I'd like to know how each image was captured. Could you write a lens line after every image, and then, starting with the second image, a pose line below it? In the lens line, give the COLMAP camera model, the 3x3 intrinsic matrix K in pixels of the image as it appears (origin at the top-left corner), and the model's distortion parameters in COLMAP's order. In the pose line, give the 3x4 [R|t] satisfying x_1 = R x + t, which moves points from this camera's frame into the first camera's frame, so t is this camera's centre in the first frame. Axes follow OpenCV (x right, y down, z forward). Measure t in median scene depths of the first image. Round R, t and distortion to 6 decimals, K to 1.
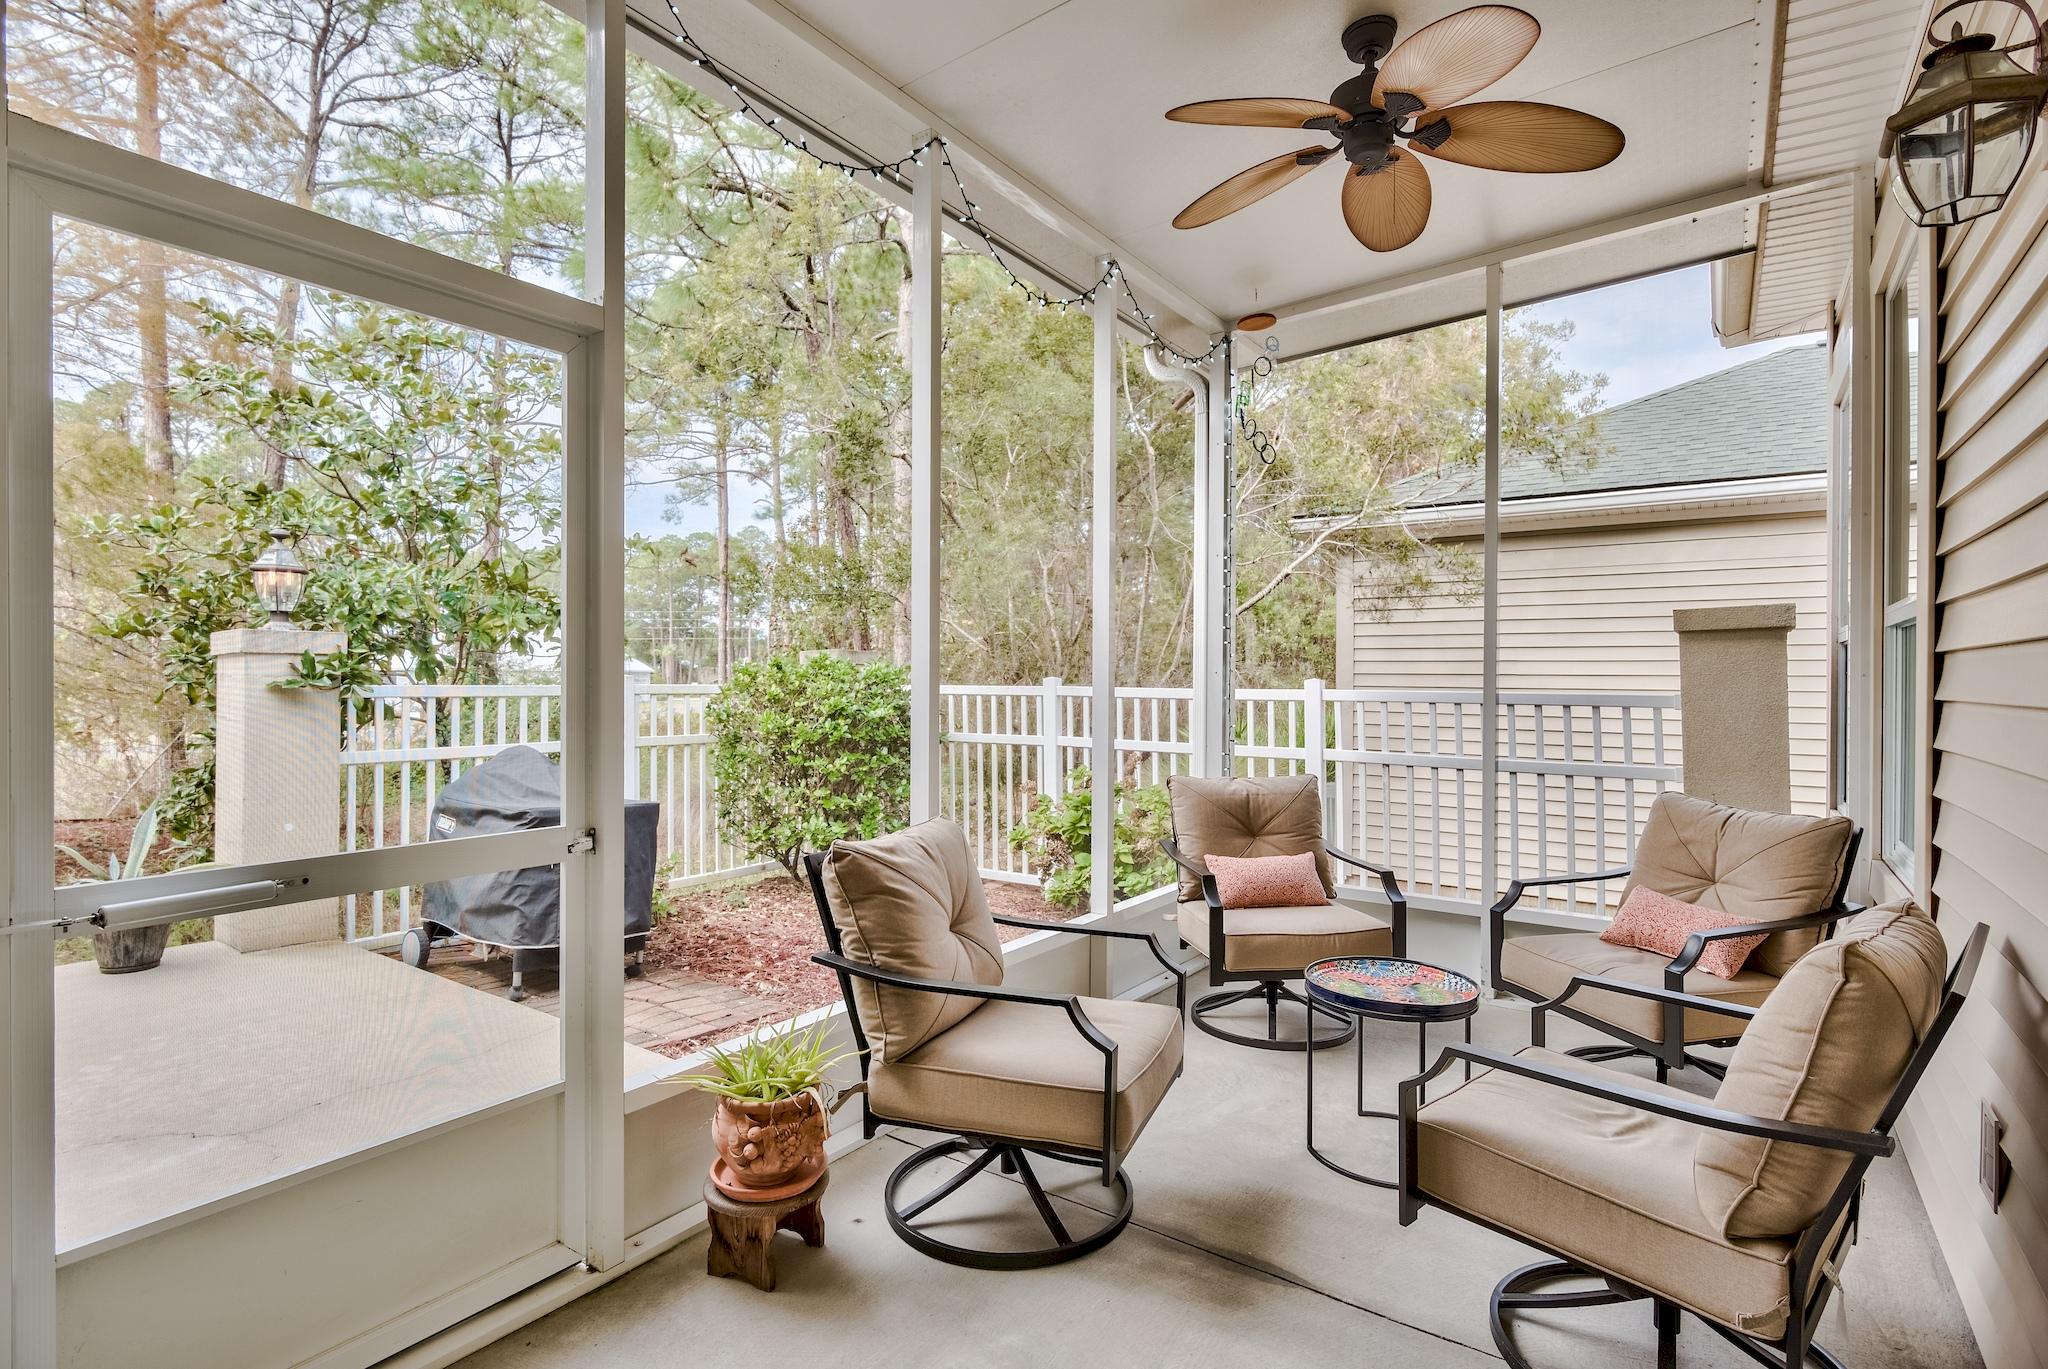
lens RADIAL K [[1017.5, 0, 1032.8], [0, 1017.5, 677.7], [0, 0, 1]] dist [0.000253, -0.002104]
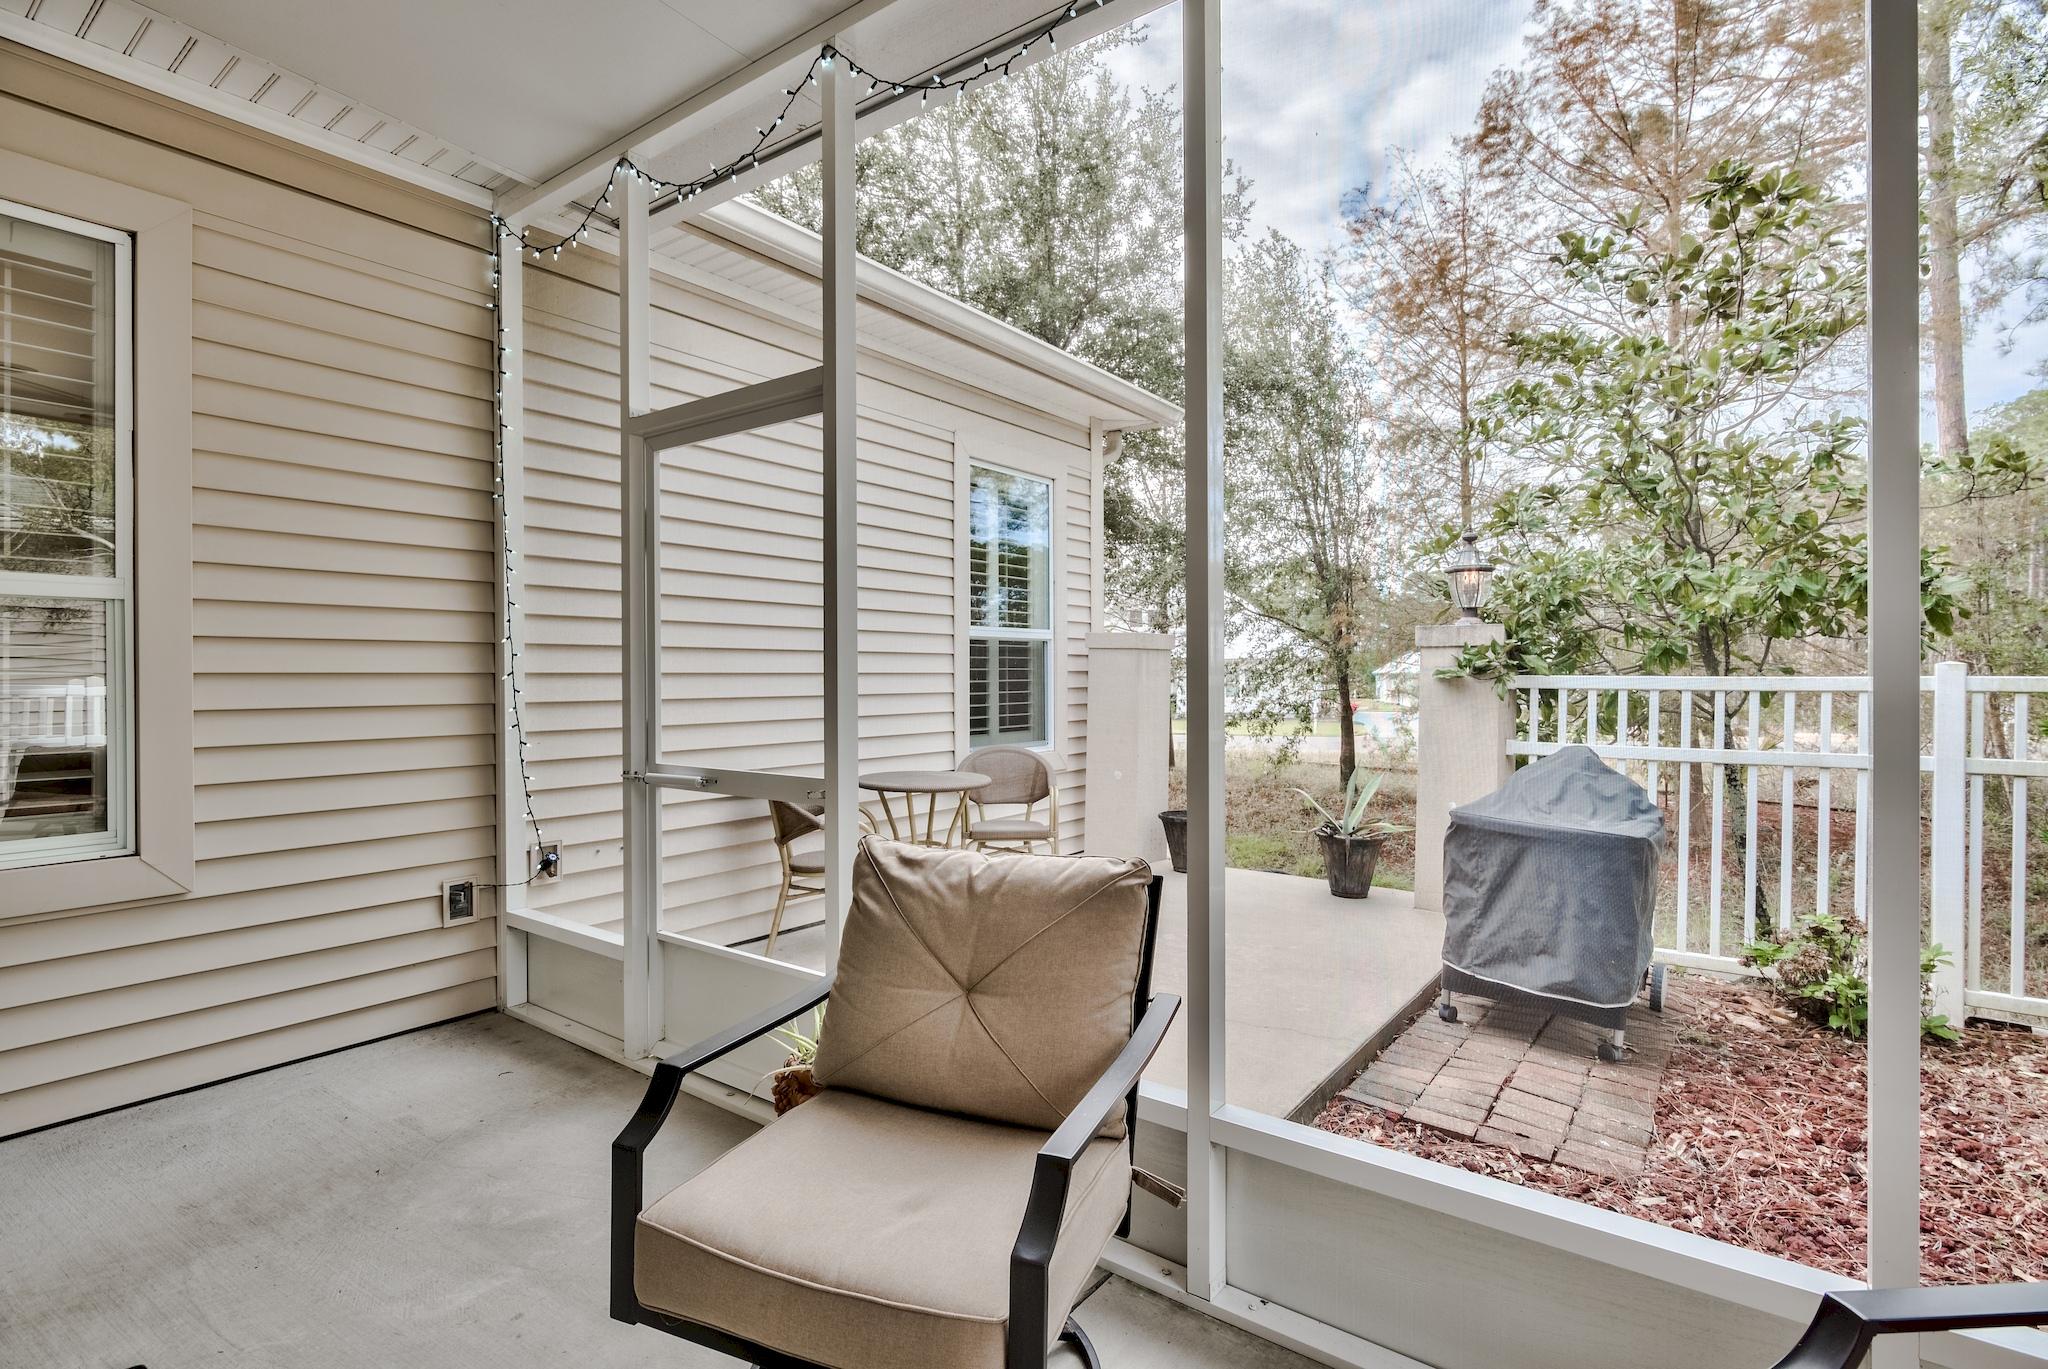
lens RADIAL K [[1017.5, 0, 1039.6], [0, 1017.5, 674.4], [0, 0, 1]] dist [0.000253, -0.002104]
pose [[-0.024185, 0.004107, -0.999699, 0.371454], [-0.001163, 0.999991, 0.004137, 0.002832], [0.999707, 0.001262, -0.024180, 0.586731]]
